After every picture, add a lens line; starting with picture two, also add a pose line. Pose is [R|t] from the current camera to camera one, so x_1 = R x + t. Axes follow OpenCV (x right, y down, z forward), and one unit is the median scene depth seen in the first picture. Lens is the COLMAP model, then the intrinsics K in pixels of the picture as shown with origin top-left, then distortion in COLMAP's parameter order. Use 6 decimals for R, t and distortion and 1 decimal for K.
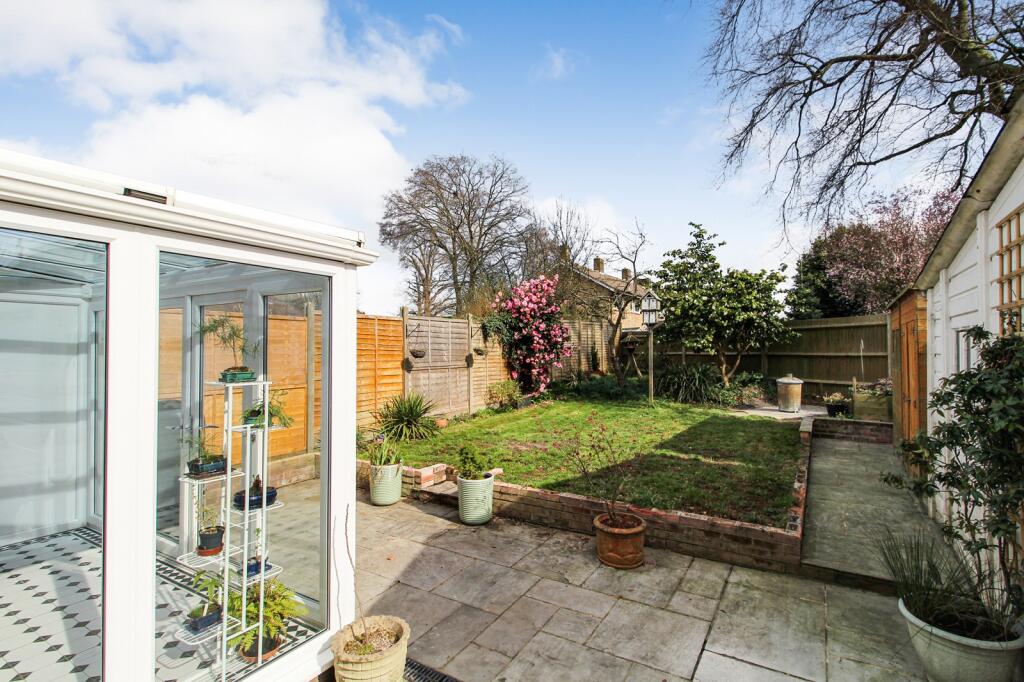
lens RADIAL K [[471.5, 0, 530.4], [0, 471.5, 327.7], [0, 0, 1]] dist [0.020821, -0.013040]
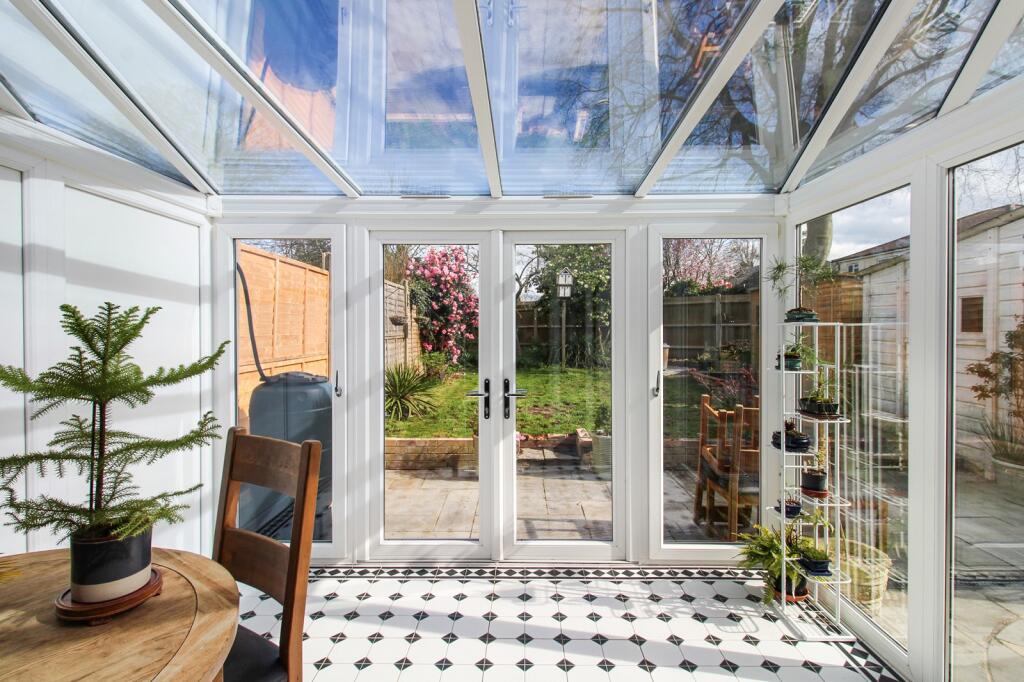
lens RADIAL K [[461.8, 0, 528.1], [0, 461.8, 325.0], [0, 0, 1]] dist [0.000889, -0.011655]
pose [[0.877920, 0.002947, 0.478798, -0.338567], [-0.022731, 0.999110, 0.035530, 0.020748], [-0.478268, -0.042076, 0.877206, 0.095765]]
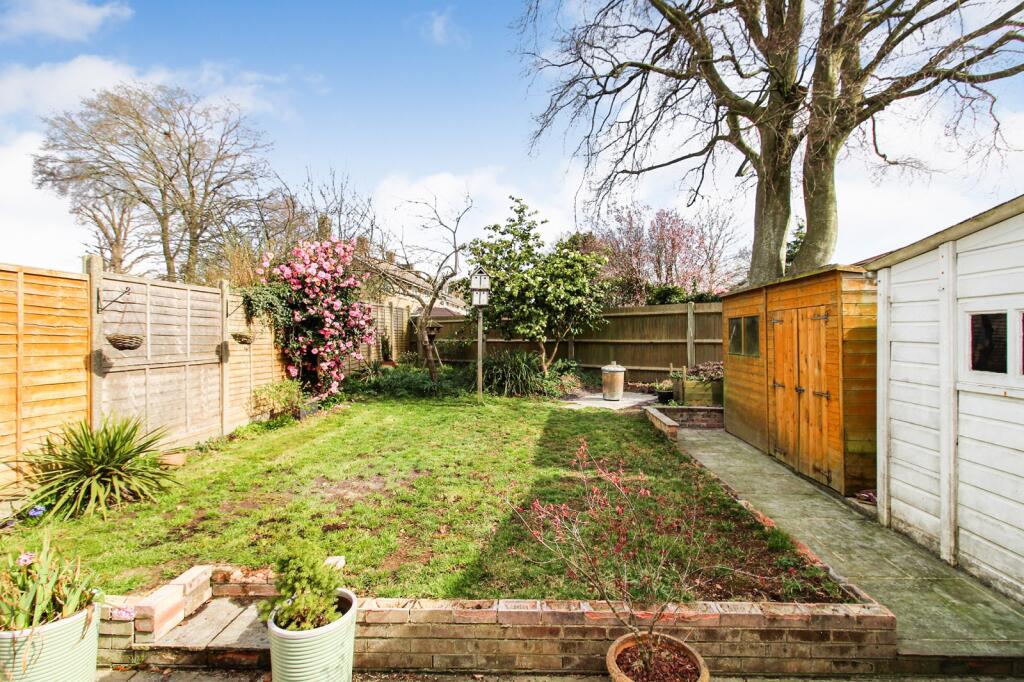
lens RADIAL K [[471.5, 0, 530.4], [0, 471.5, 327.7], [0, 0, 1]] dist [0.020821, -0.013040]
pose [[0.877235, 0.011761, 0.479917, -0.070270], [-0.025115, 0.999455, 0.021414, 0.011268], [-0.479404, -0.030838, 0.877053, 0.226262]]
